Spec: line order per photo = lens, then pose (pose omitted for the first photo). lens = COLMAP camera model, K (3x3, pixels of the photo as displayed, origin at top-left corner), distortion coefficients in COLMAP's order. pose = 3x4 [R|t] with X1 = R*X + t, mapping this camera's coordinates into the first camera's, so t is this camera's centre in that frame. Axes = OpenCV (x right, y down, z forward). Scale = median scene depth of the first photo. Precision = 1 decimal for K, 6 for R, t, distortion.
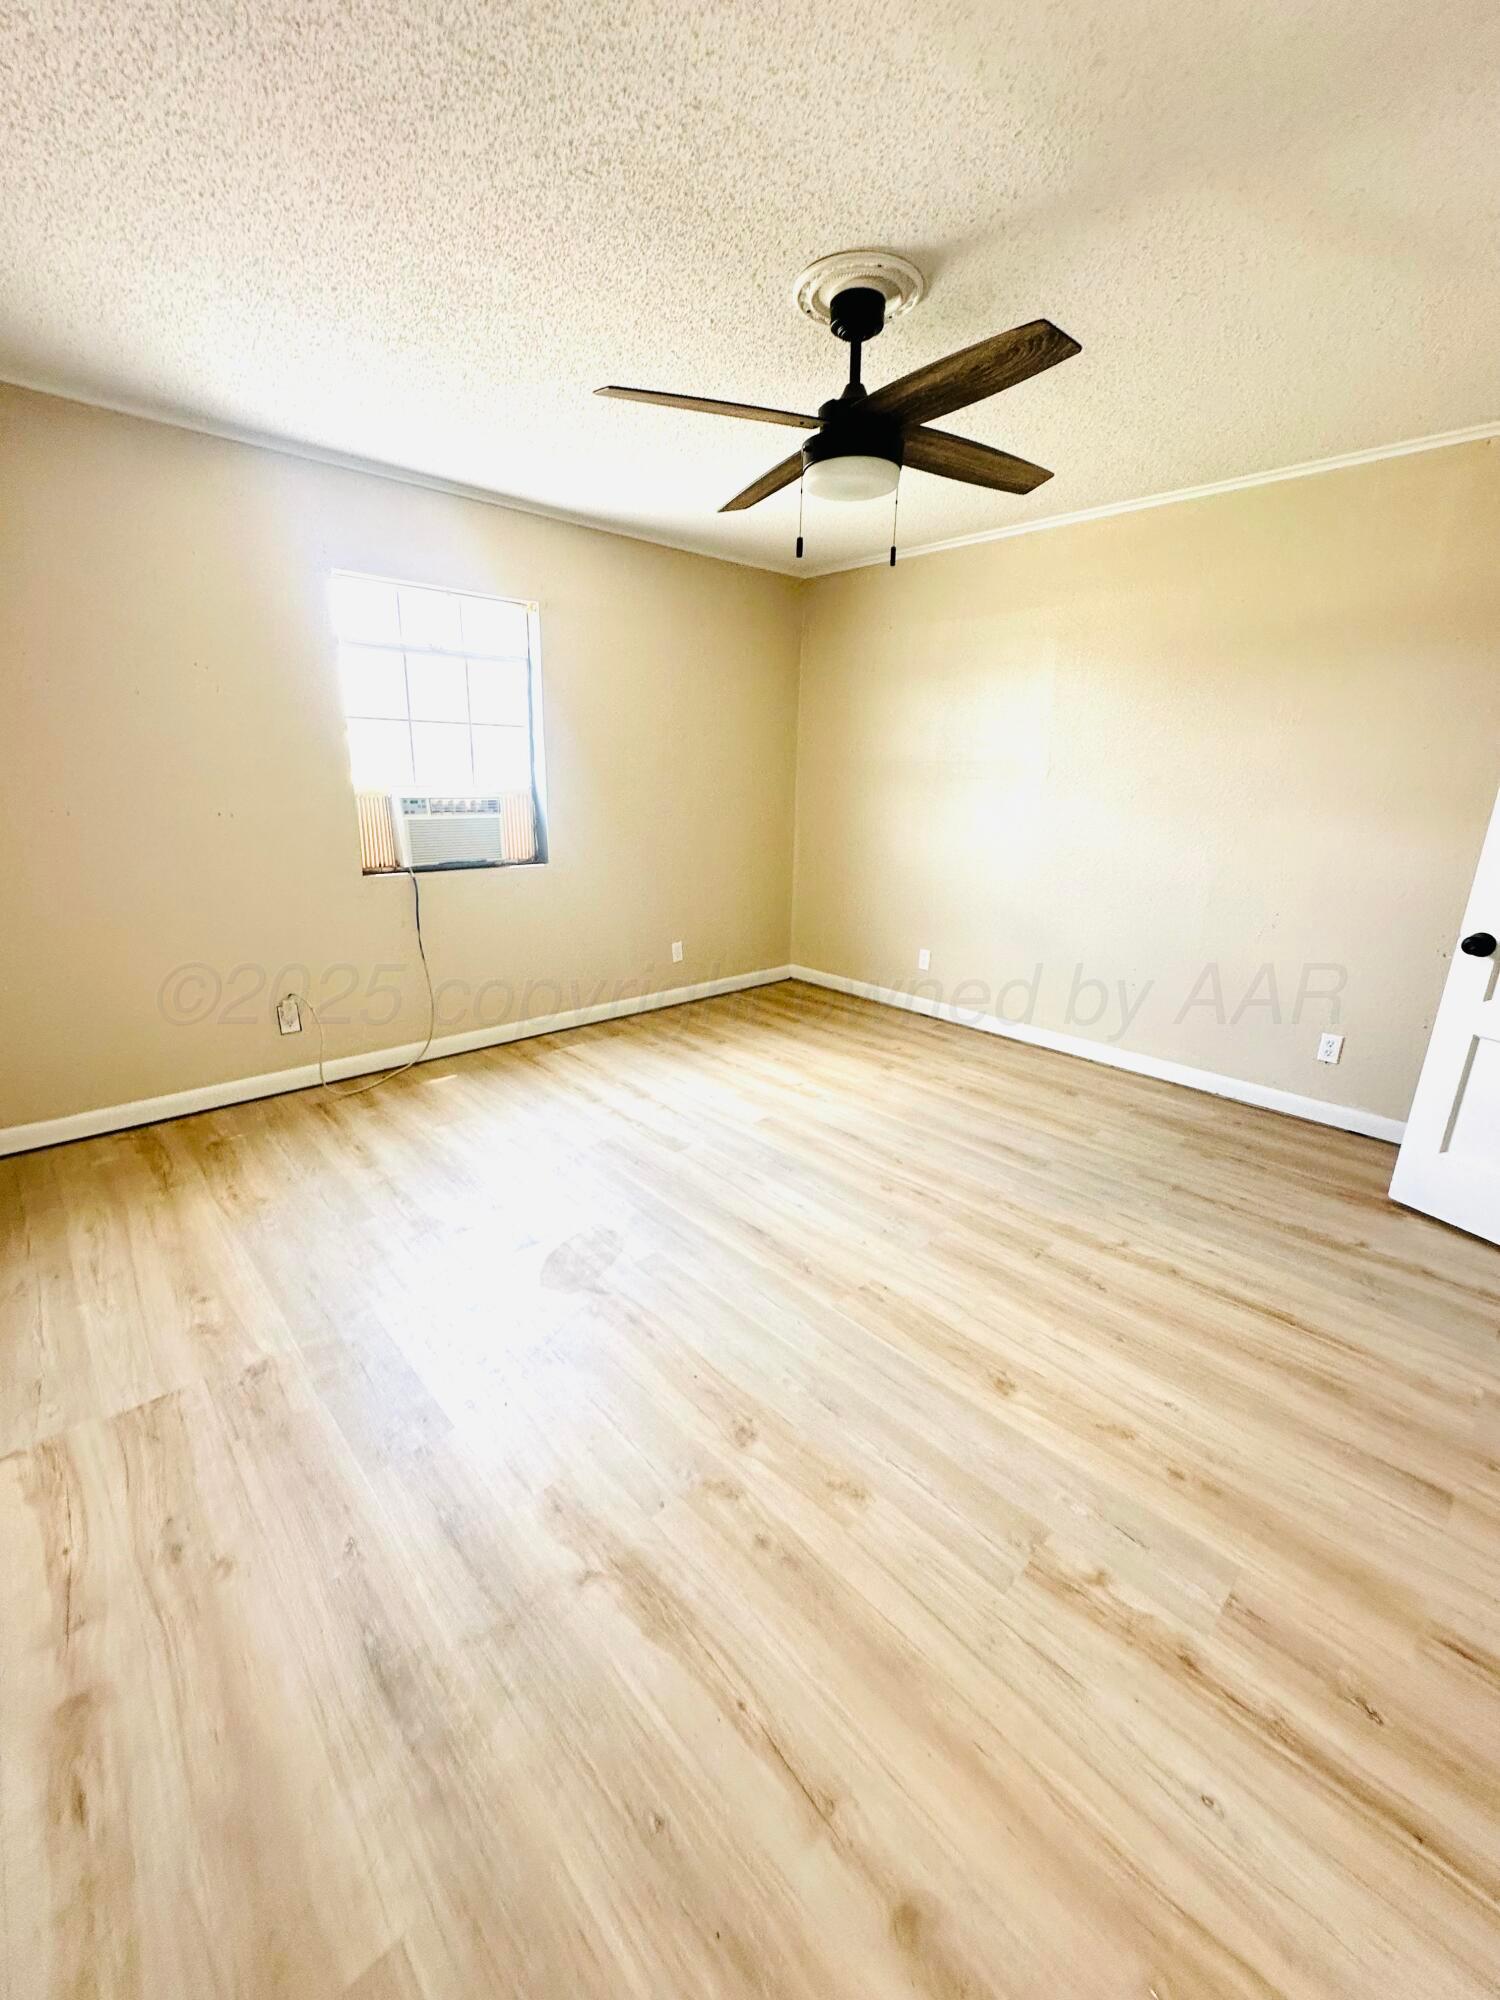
lens RADIAL K [[789.9, 0, 732.7], [0, 789.9, 990.2], [0, 0, 1]] dist [-0.004131, -0.000896]
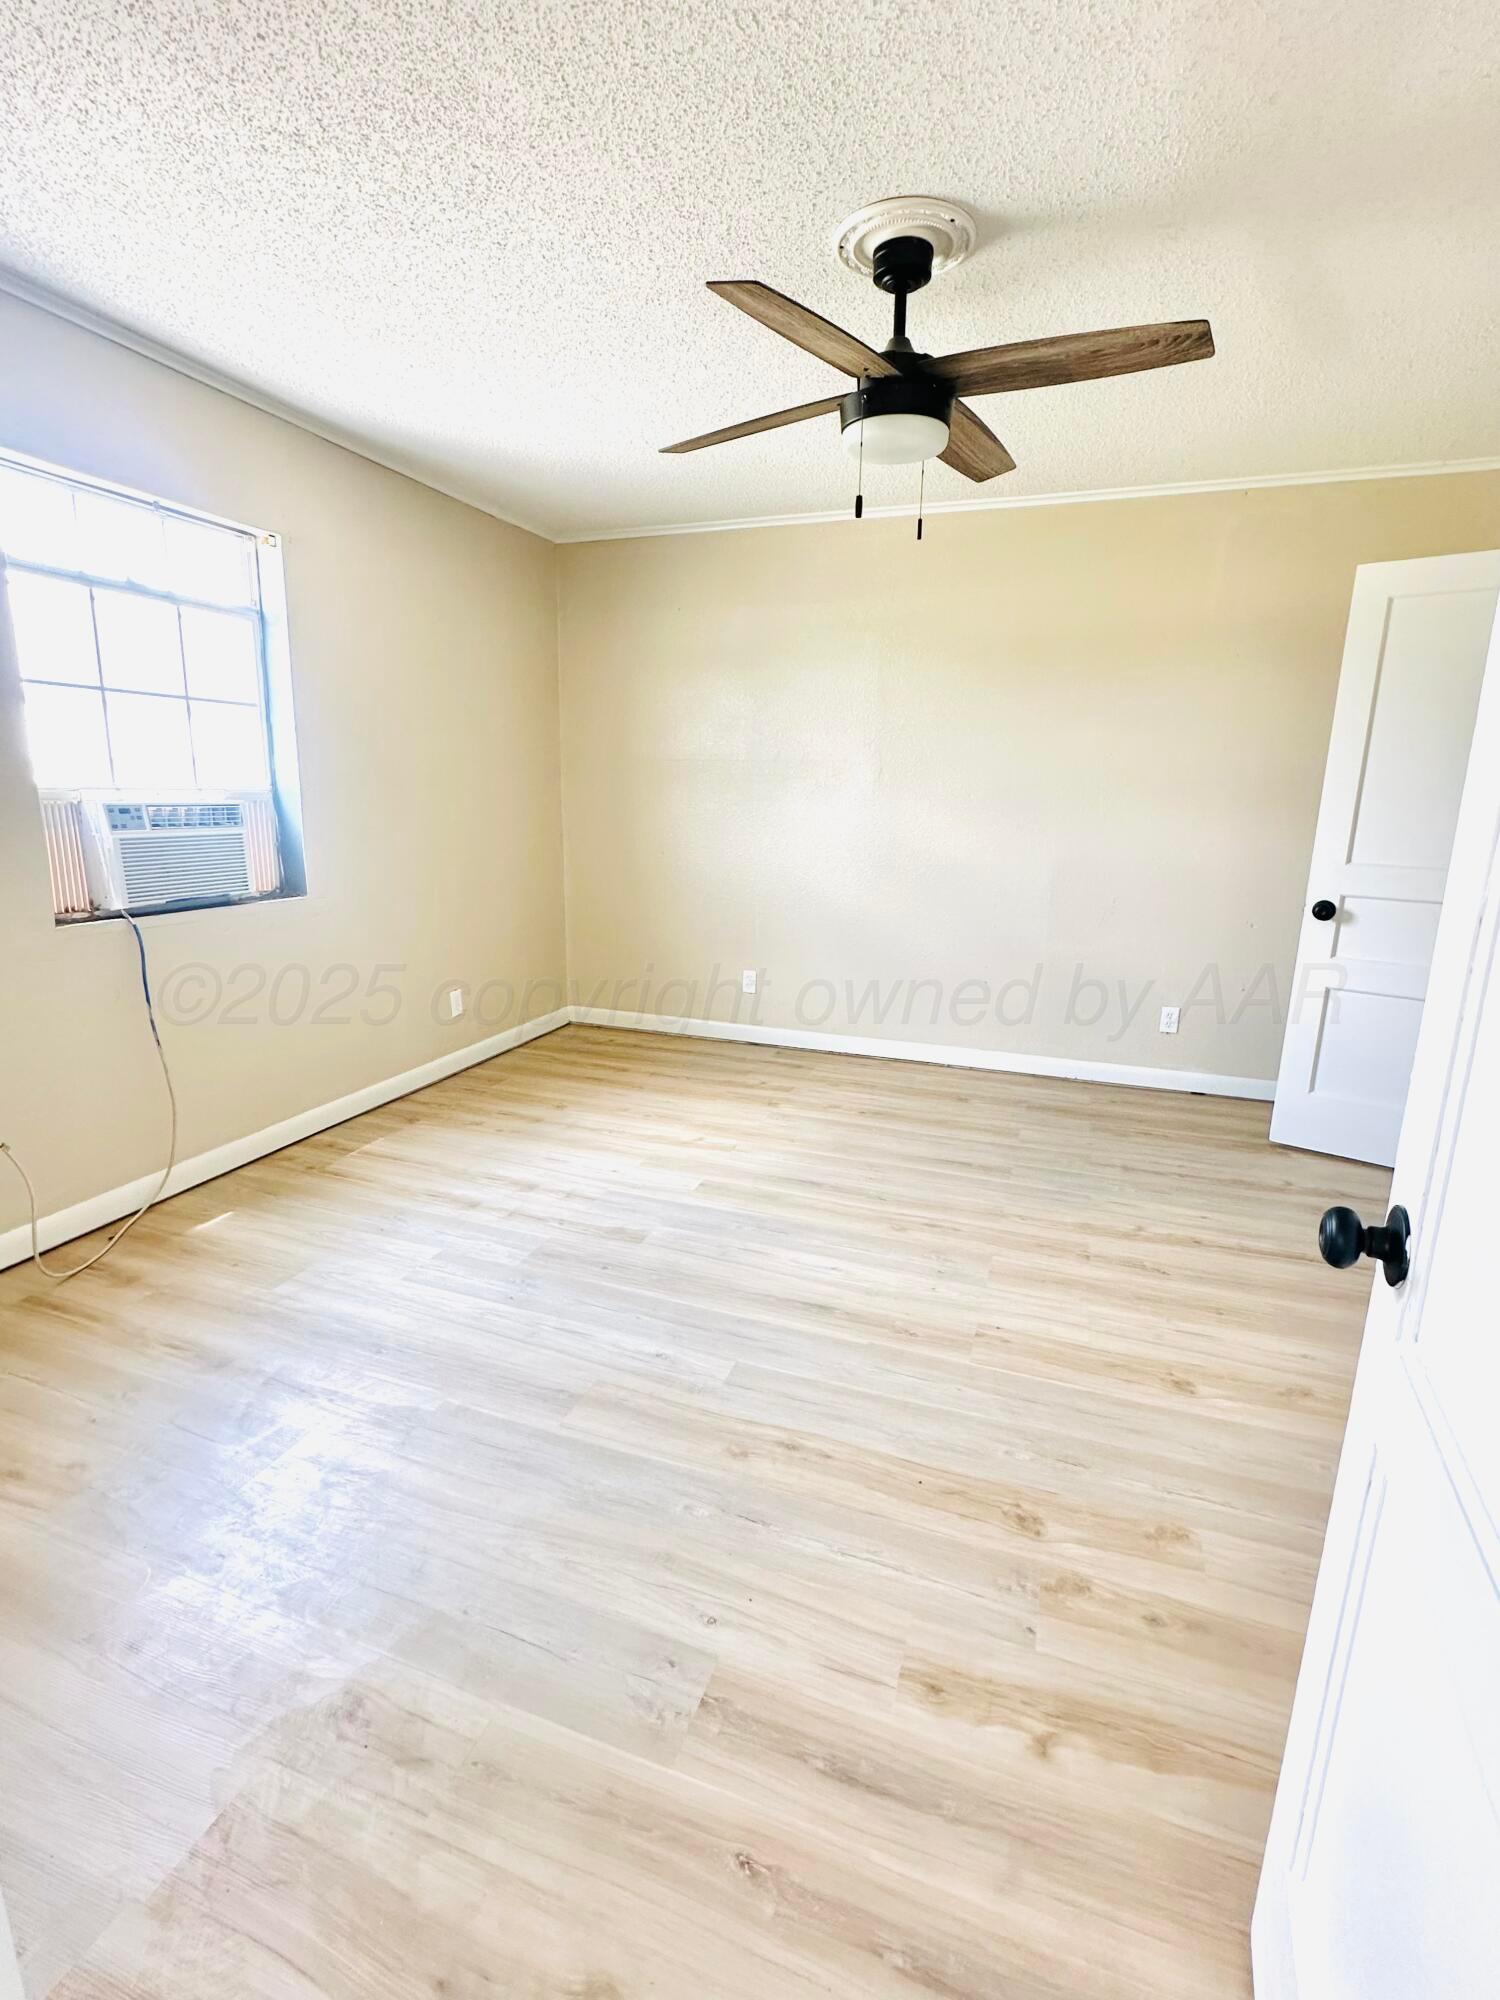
lens RADIAL K [[928.6, 0, 754.2], [0, 928.6, 992.5], [0, 0, 1]] dist [-0.004747, 0.000609]
pose [[0.893091, -0.101680, 0.438235, -0.319502], [0.121343, 0.992465, -0.017016, -0.012159], [-0.433203, 0.068374, 0.898699, 0.095603]]
